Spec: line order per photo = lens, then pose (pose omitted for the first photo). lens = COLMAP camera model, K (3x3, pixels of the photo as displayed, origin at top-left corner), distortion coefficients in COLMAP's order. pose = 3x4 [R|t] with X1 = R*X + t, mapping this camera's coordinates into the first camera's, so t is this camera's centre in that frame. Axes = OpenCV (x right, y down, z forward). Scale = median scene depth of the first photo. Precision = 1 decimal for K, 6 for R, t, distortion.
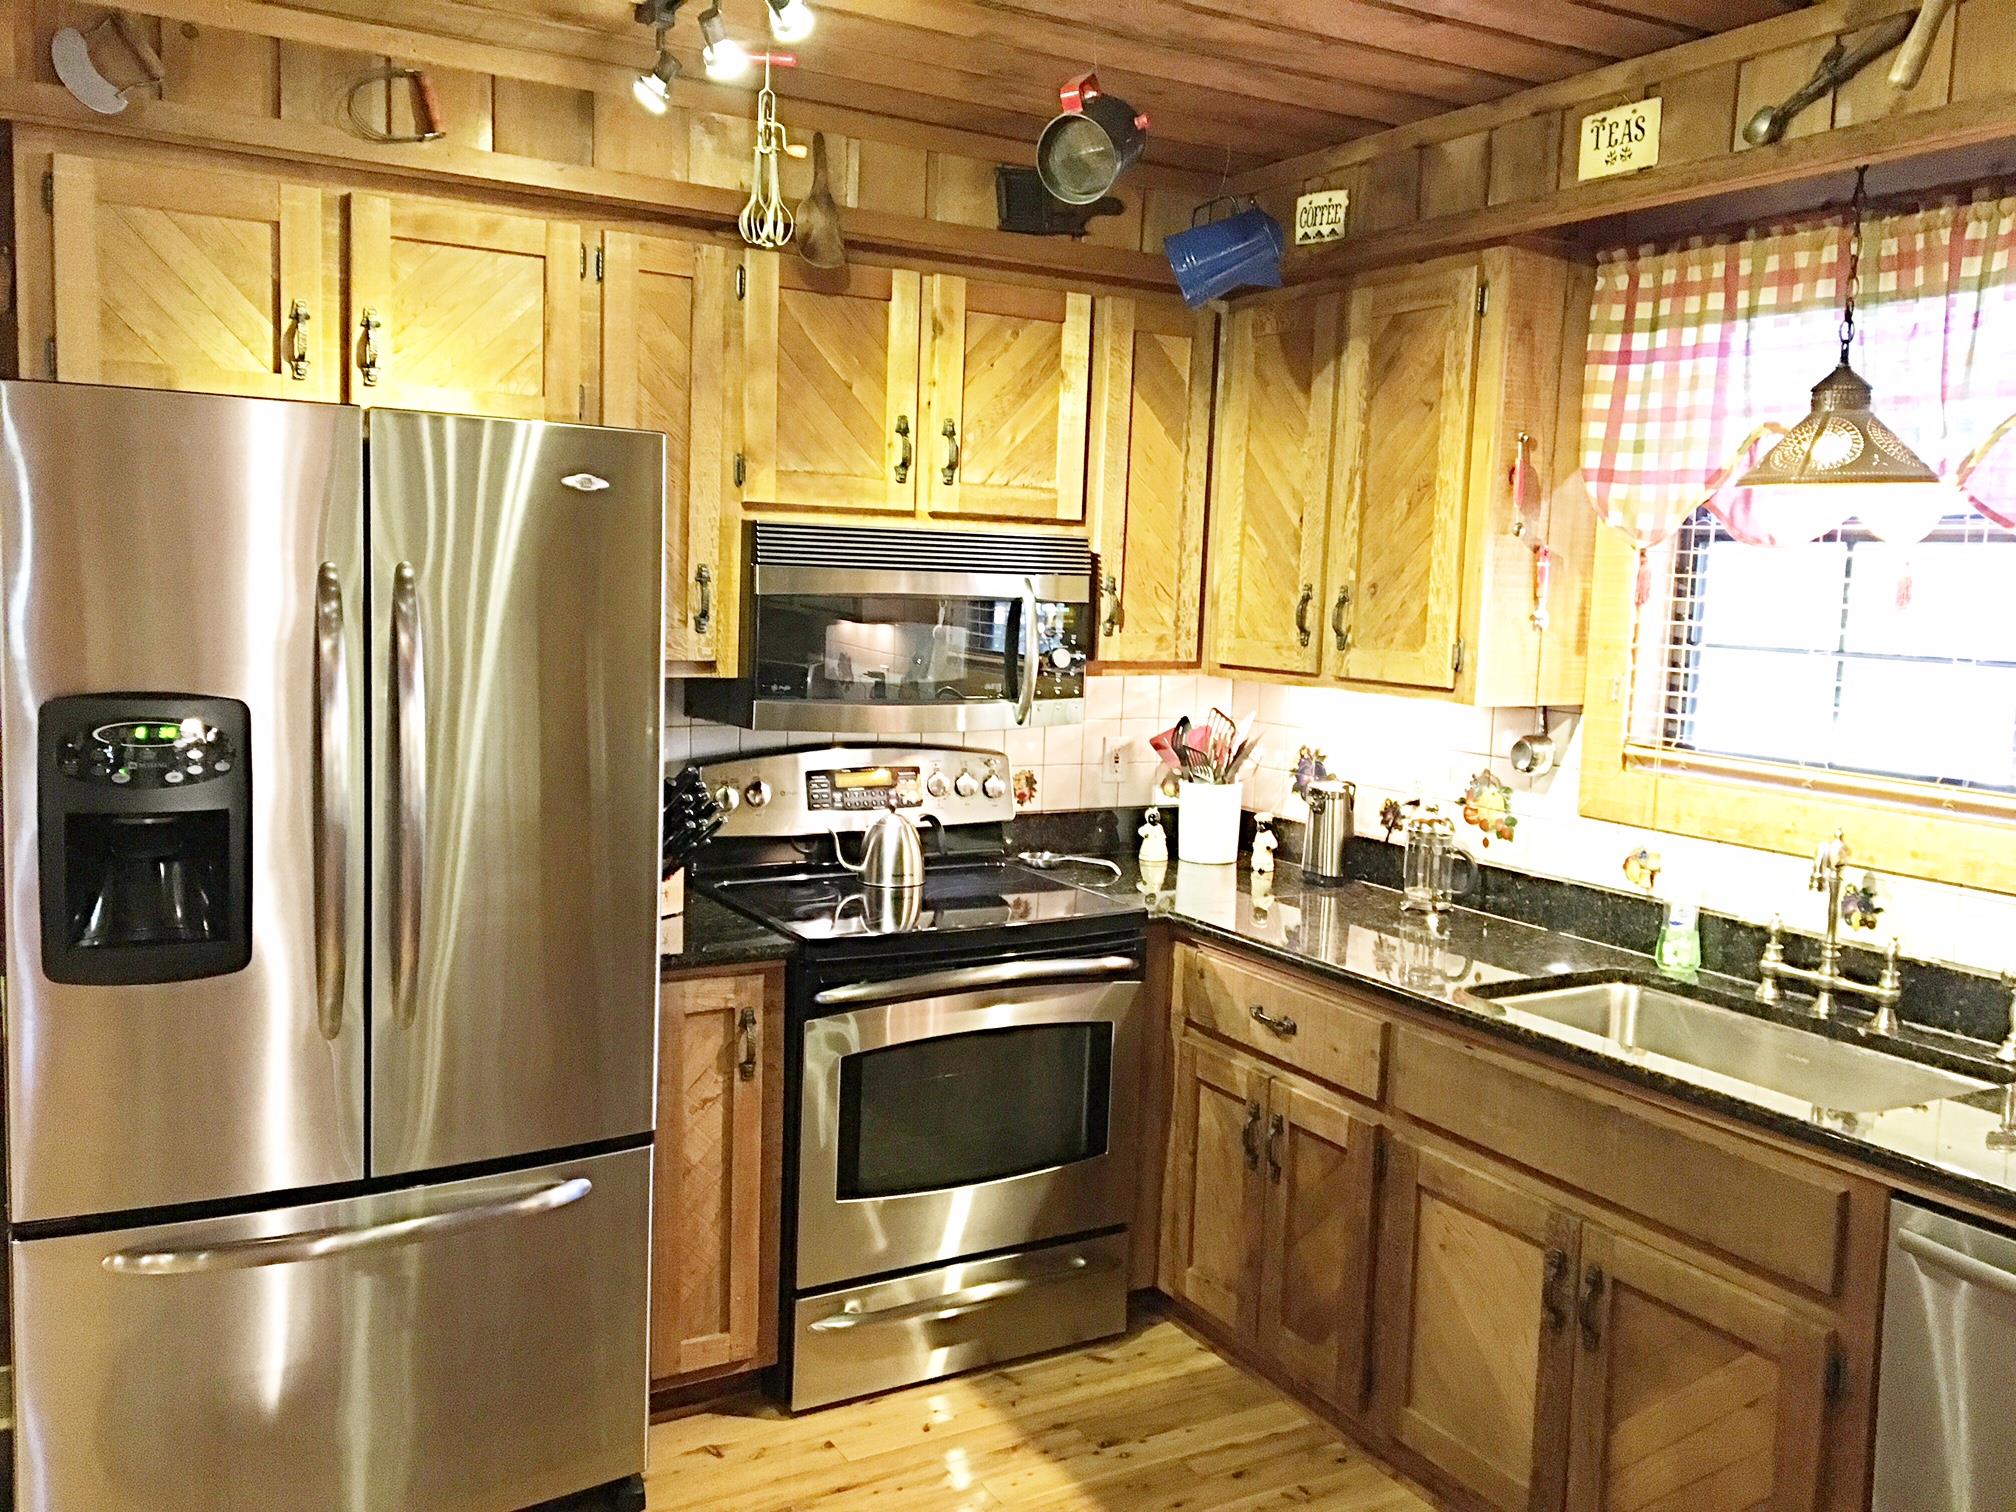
lens RADIAL K [[1699.3, 0, 982.6], [0, 1699.3, 752.3], [0, 0, 1]] dist [0.078205, -0.106172]
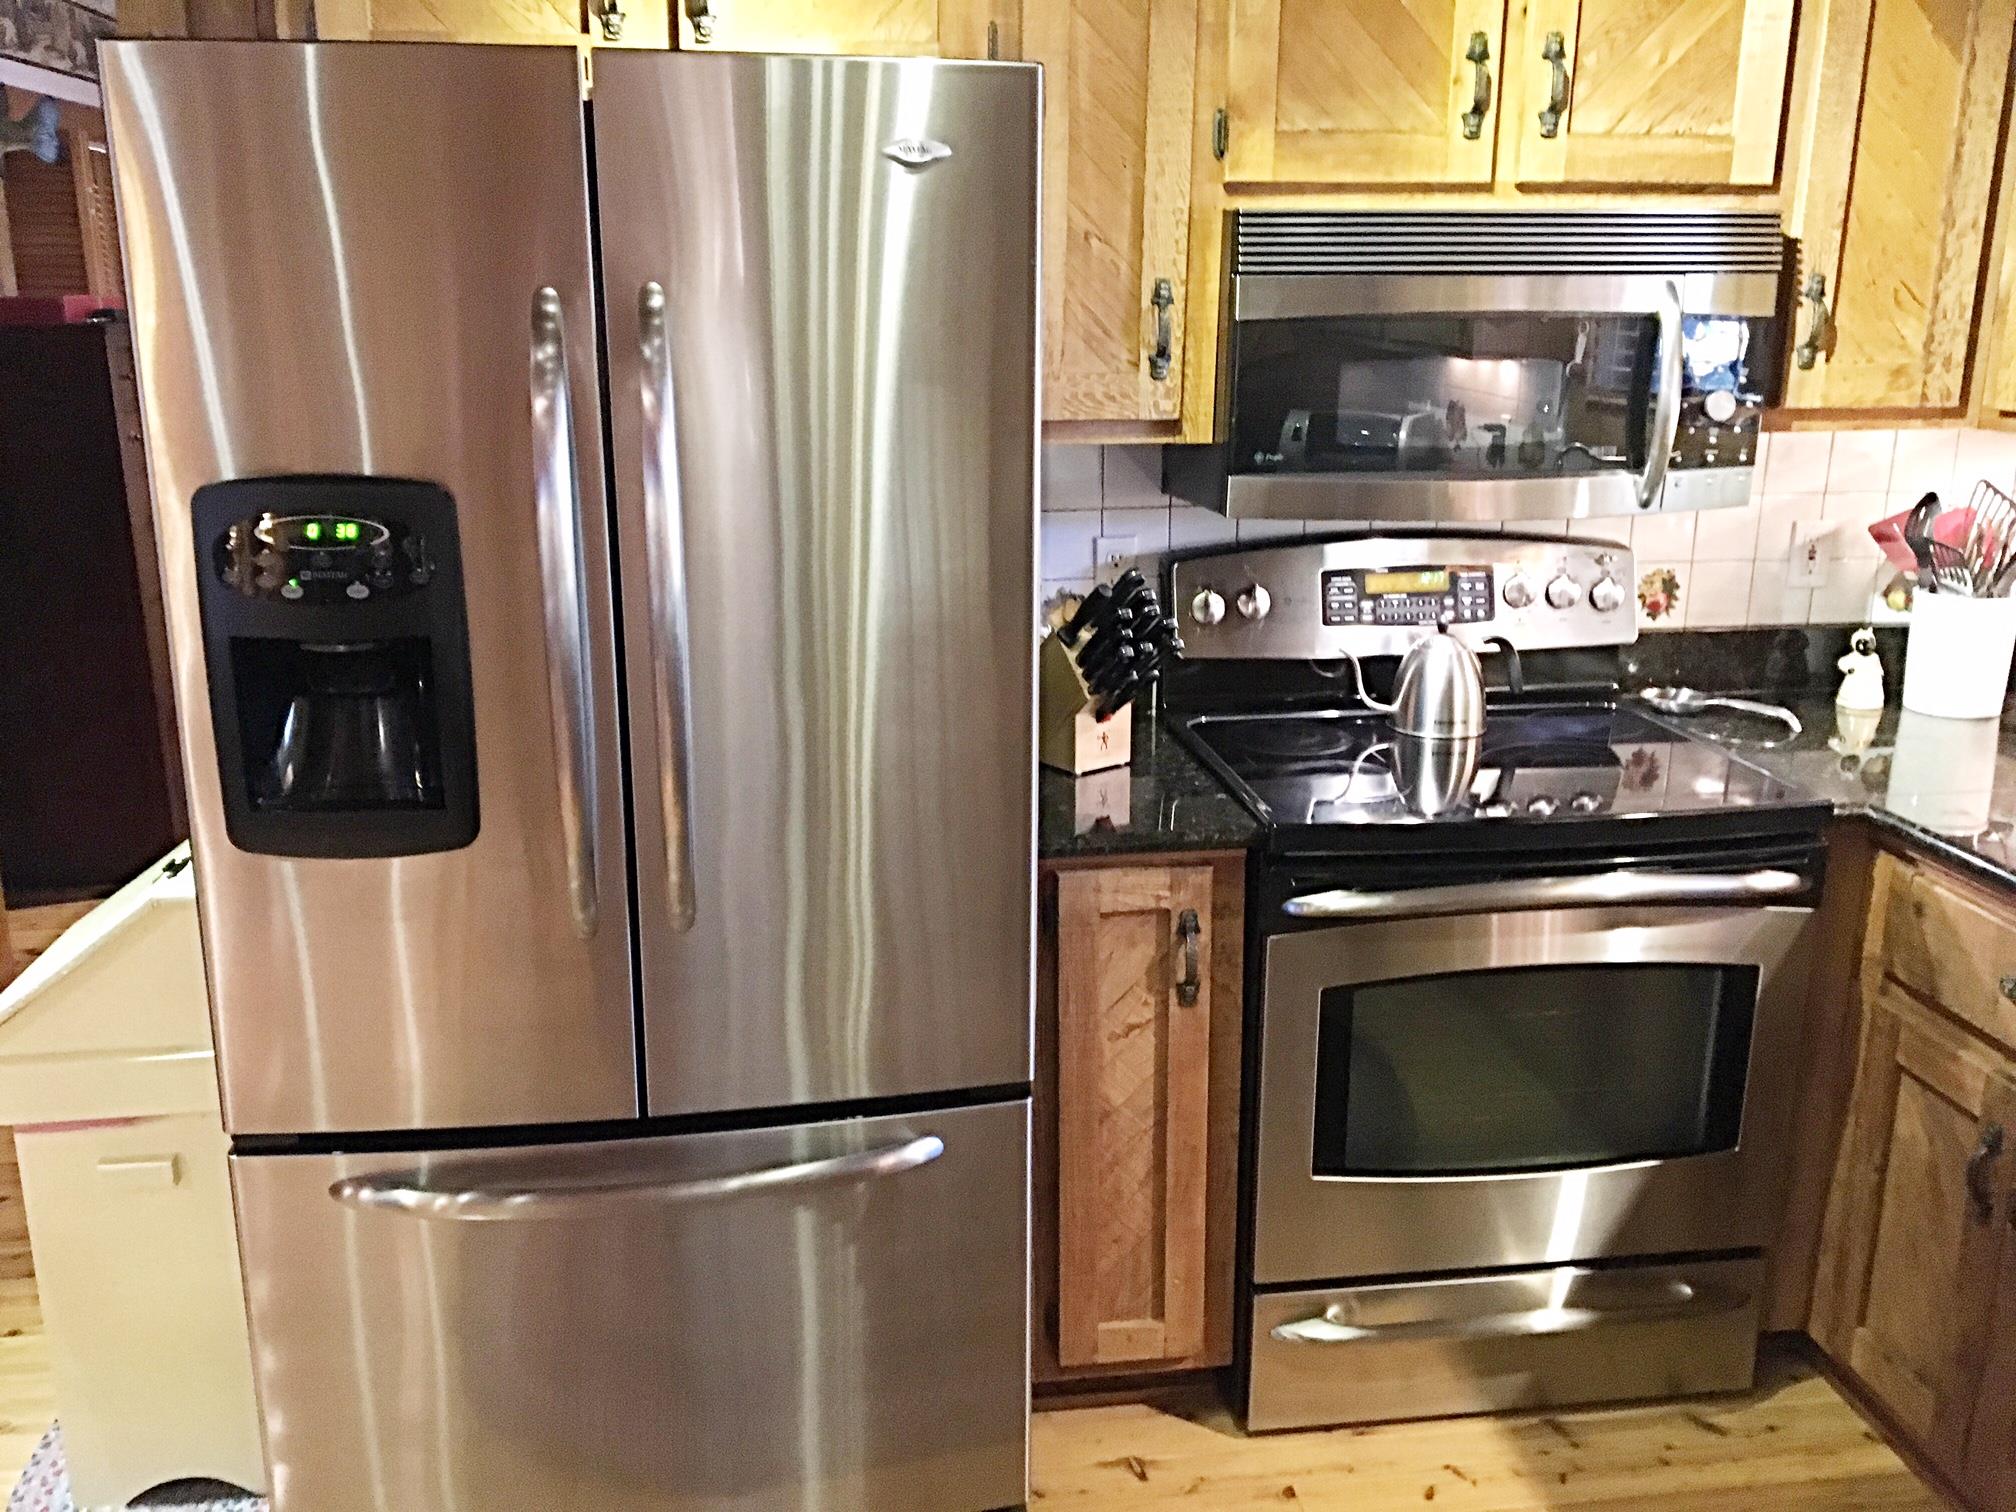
lens RADIAL K [[1699.3, 0, 982.6], [0, 1699.3, 752.3], [0, 0, 1]] dist [0.078205, -0.106172]
pose [[0.925669, 0.063653, -0.372942, 0.040034], [-0.009259, 0.989262, 0.145862, -0.017840], [0.378221, -0.131567, 0.916318, 0.279261]]
